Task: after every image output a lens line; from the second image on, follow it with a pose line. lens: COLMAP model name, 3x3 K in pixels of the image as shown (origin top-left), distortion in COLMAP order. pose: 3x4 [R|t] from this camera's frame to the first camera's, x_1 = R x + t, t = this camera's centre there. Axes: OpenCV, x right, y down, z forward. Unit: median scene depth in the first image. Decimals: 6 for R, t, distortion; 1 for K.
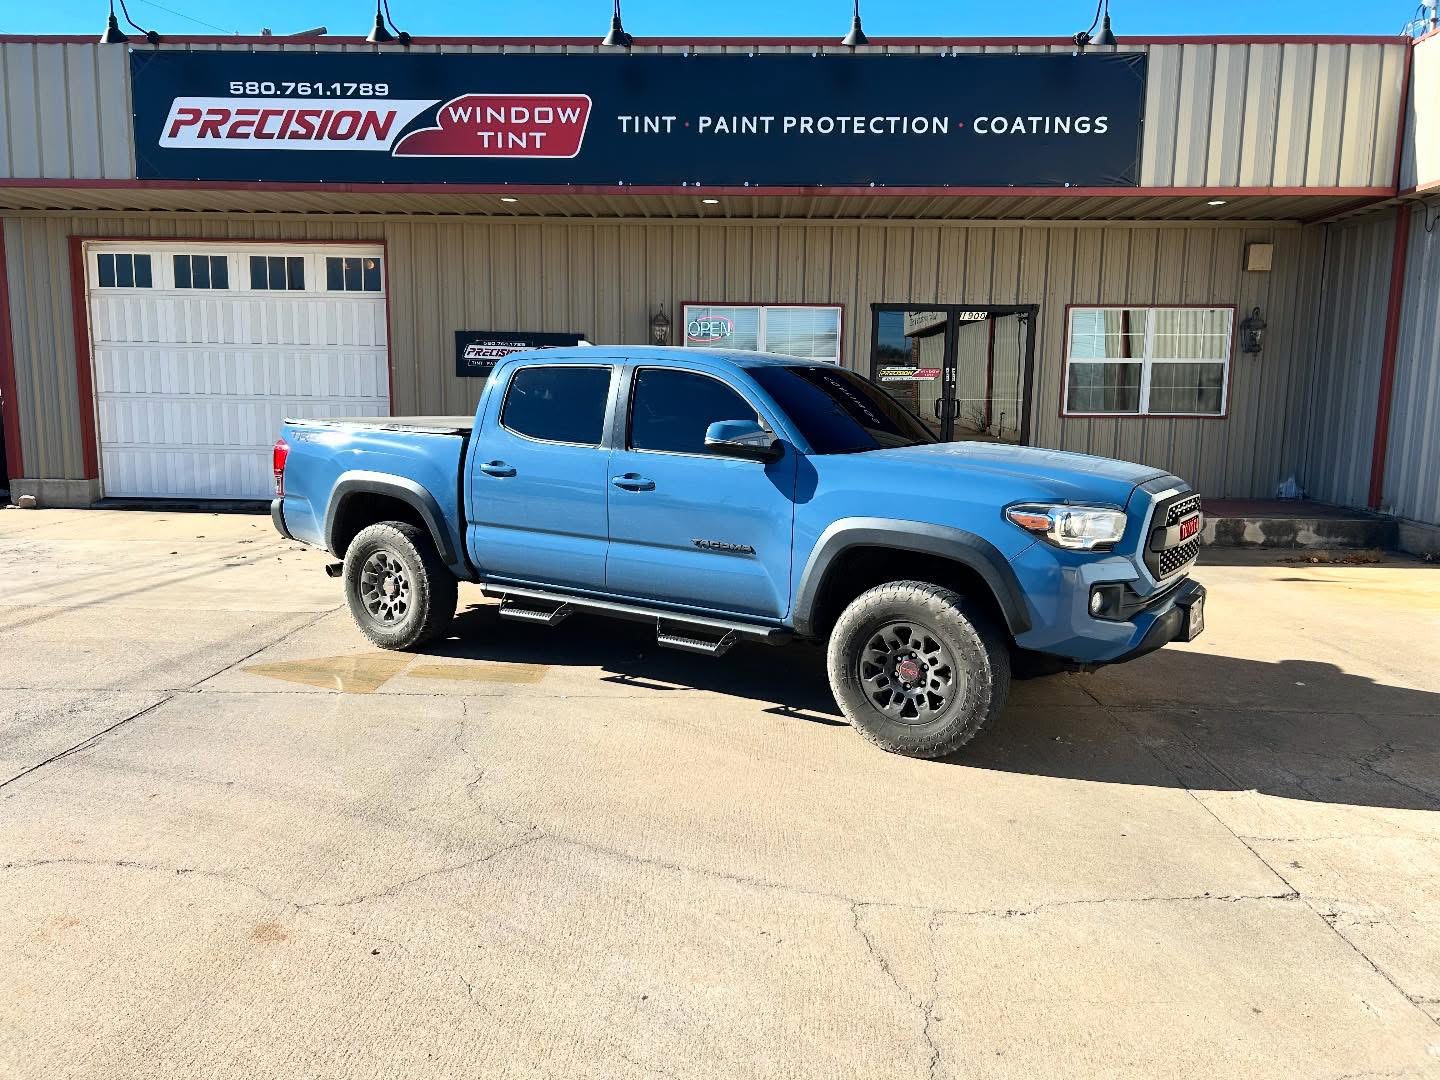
lens RADIAL K [[1083.4, 0, 719.3], [0, 1083.4, 537.5], [0, 0, 1]] dist [0.015673, 0.004450]
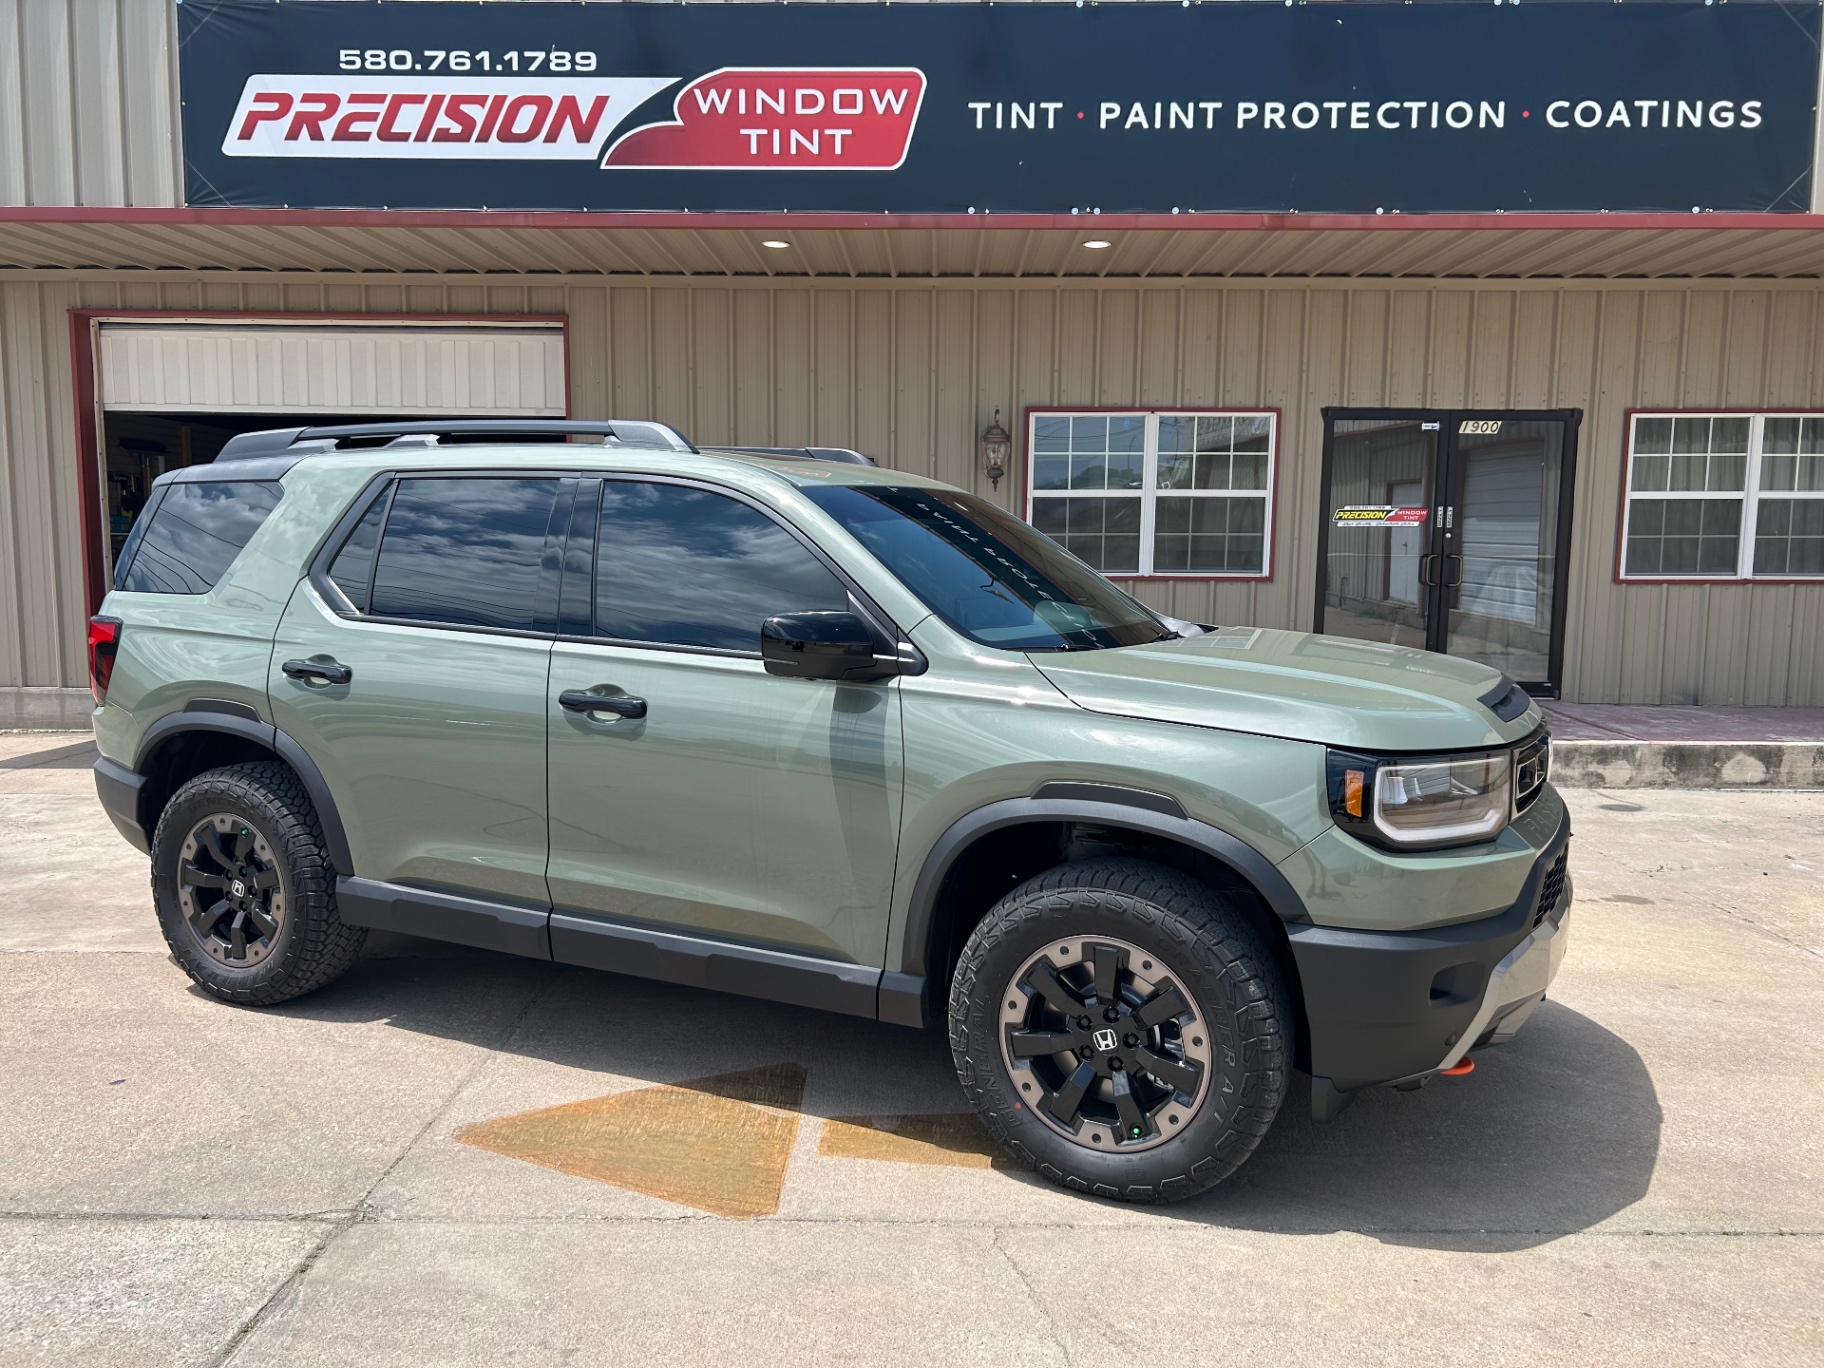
lens RADIAL K [[1379.5, 0, 903.3], [0, 1379.5, 689.9], [0, 0, 1]] dist [0.010451, 0.006501]
pose [[0.999899, -0.005591, 0.013045, -0.141944], [0.006013, 0.999453, -0.032533, -0.027961], [-0.012856, 0.032608, 0.999386, 0.223171]]
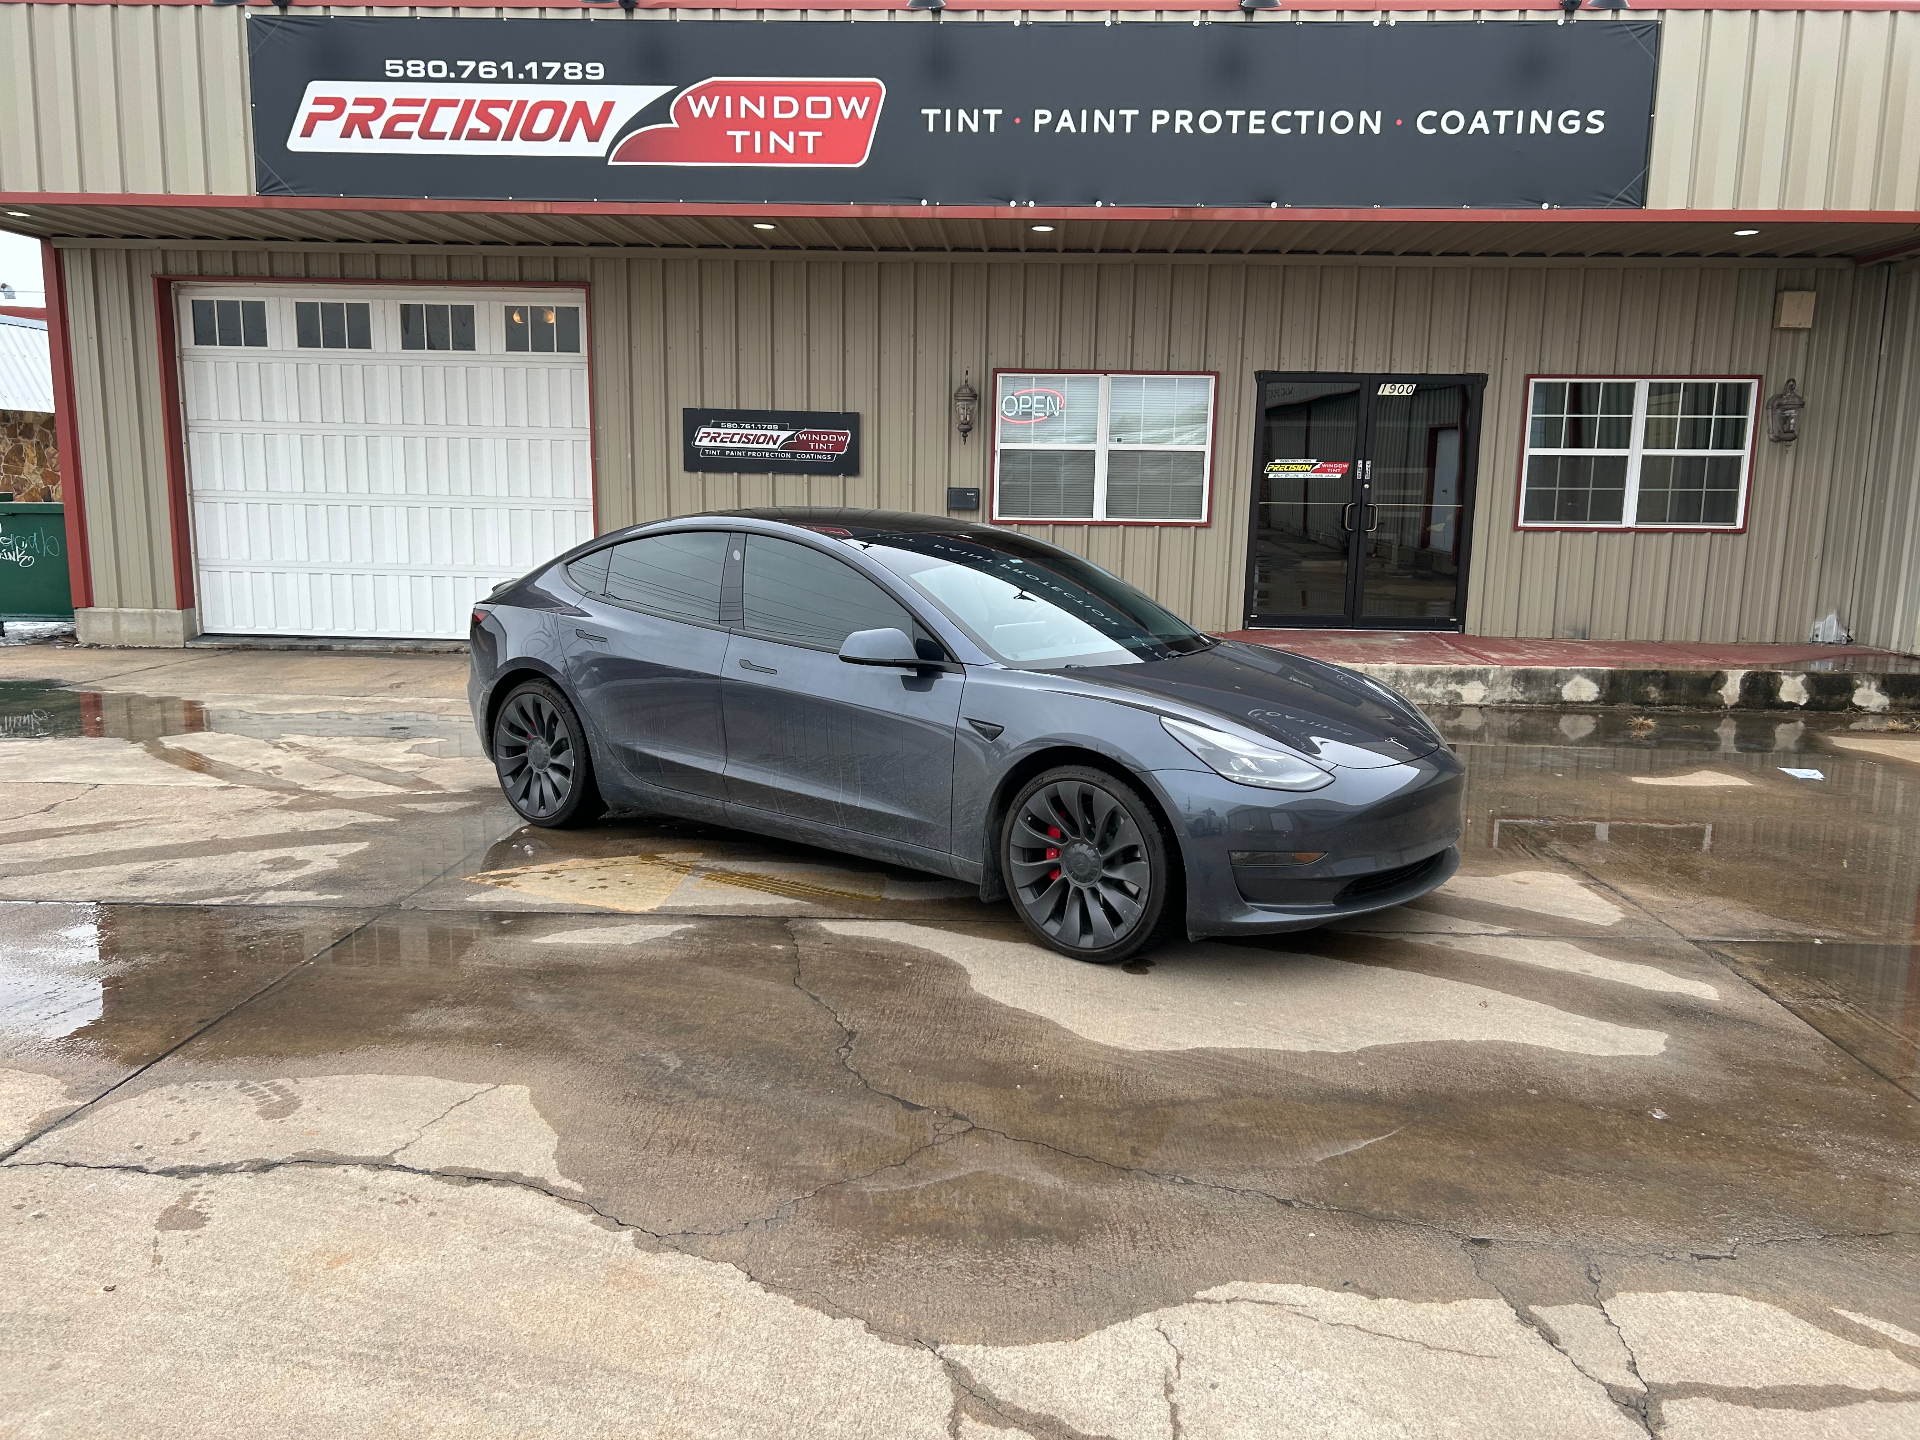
lens RADIAL K [[1448.9, 0, 961.8], [0, 1448.9, 721.1], [0, 0, 1]] dist [0.015292, 0.003296]
pose [[0.999969, 0.005161, -0.005865, -0.058661], [-0.005035, 0.999760, 0.021345, -0.002117], [0.005973, -0.021314, 0.999755, 0.026528]]
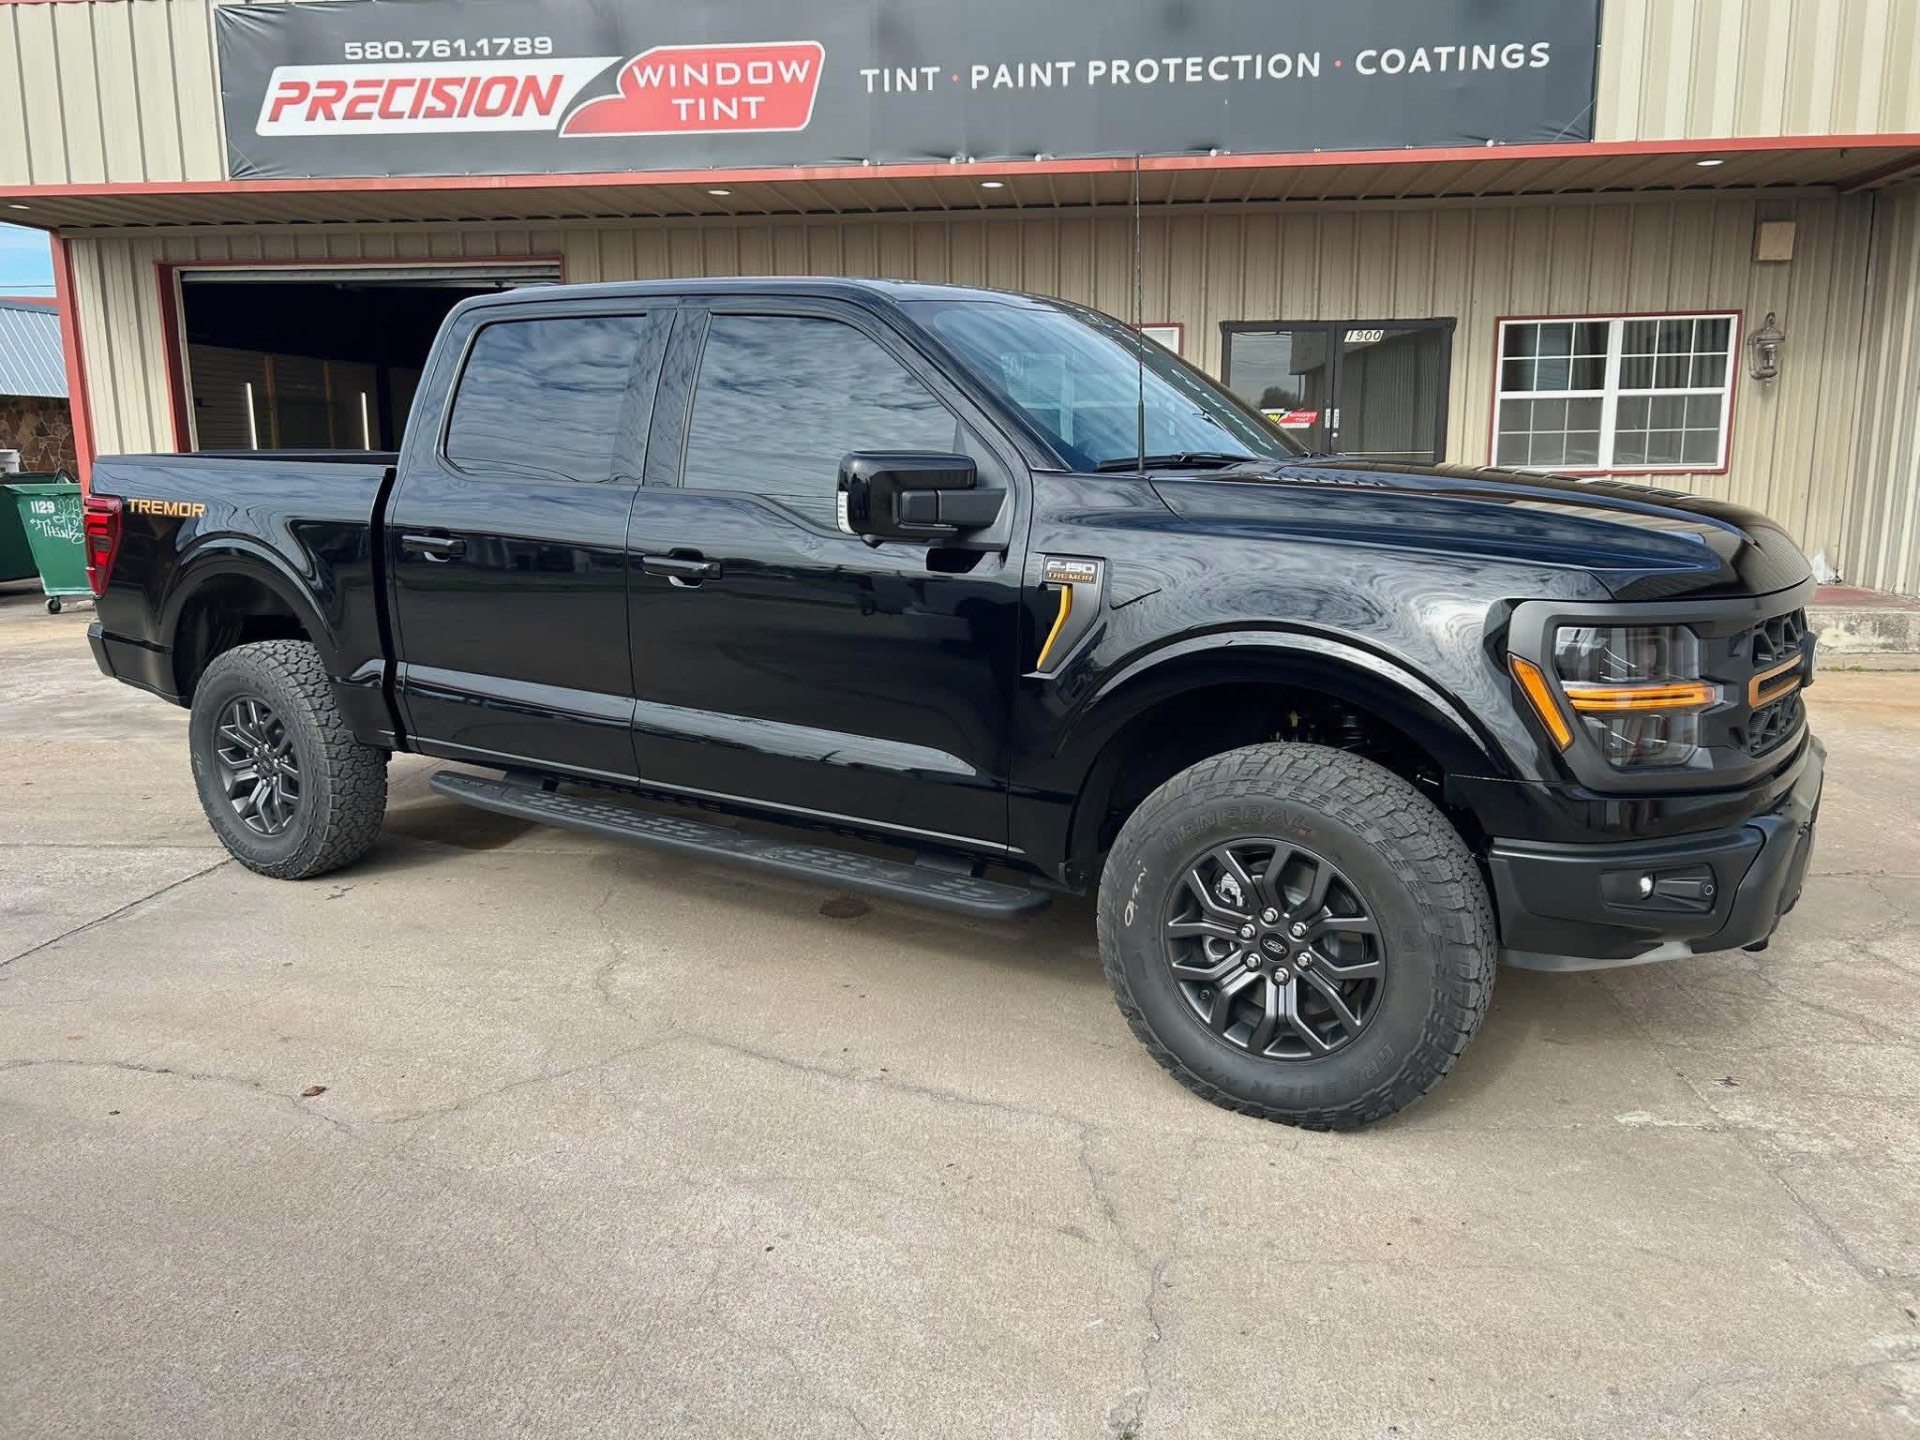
lens RADIAL K [[1445.5, 0, 957.3], [0, 1445.5, 721.3], [0, 0, 1]] dist [0.021709, -0.005227]
pose [[0.997671, -0.008107, -0.067731, 0.033656], [0.011062, 0.998998, 0.043370, 0.007409], [0.067311, -0.044019, 0.996761, 0.013683]]
